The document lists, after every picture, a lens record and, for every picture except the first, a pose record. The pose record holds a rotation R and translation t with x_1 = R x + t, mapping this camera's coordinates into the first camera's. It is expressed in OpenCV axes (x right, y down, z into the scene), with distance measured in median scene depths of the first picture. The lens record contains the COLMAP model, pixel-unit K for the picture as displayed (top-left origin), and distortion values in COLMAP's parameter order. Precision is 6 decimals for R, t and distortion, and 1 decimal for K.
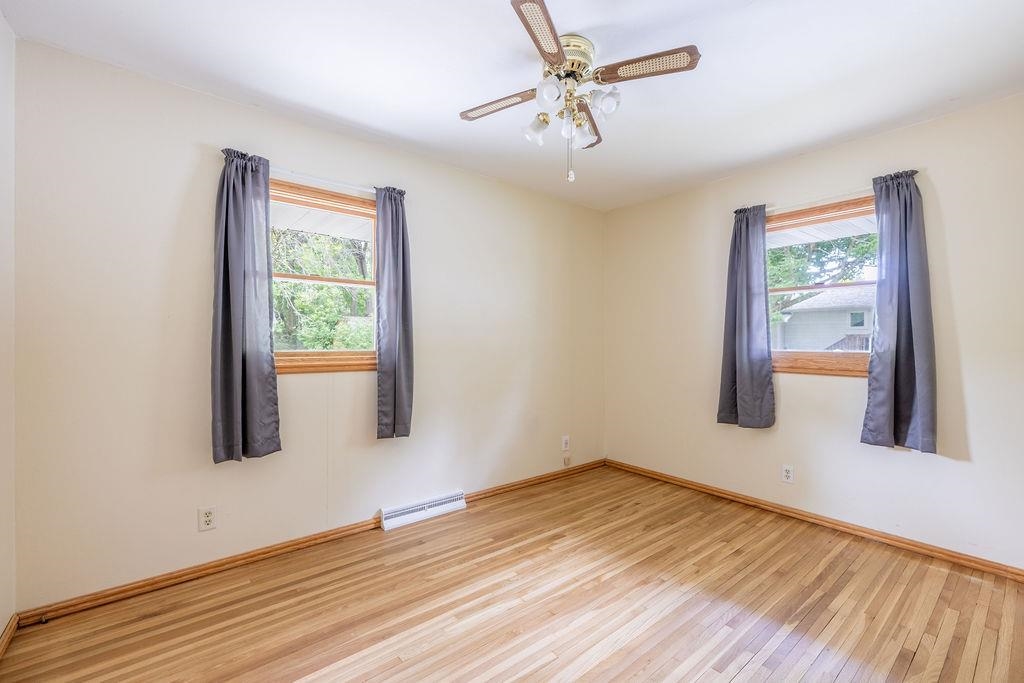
lens RADIAL K [[431.8, 0, 507.4], [0, 431.8, 342.7], [0, 0, 1]] dist [0.000784, 0.000291]
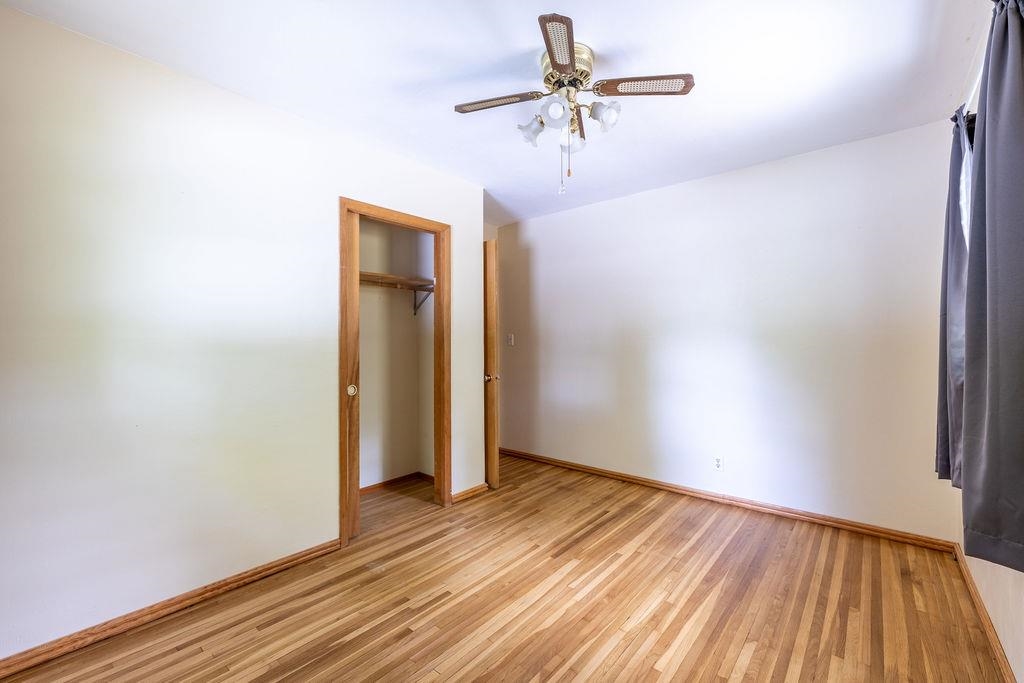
lens RADIAL K [[431.8, 0, 510.4], [0, 431.8, 345.0], [0, 0, 1]] dist [0.000784, 0.000291]
pose [[-0.981684, 0.001806, -0.190507, 0.443588], [-0.000390, 0.999934, 0.011491, -0.007784], [0.190516, 0.011355, -0.981618, 1.866549]]
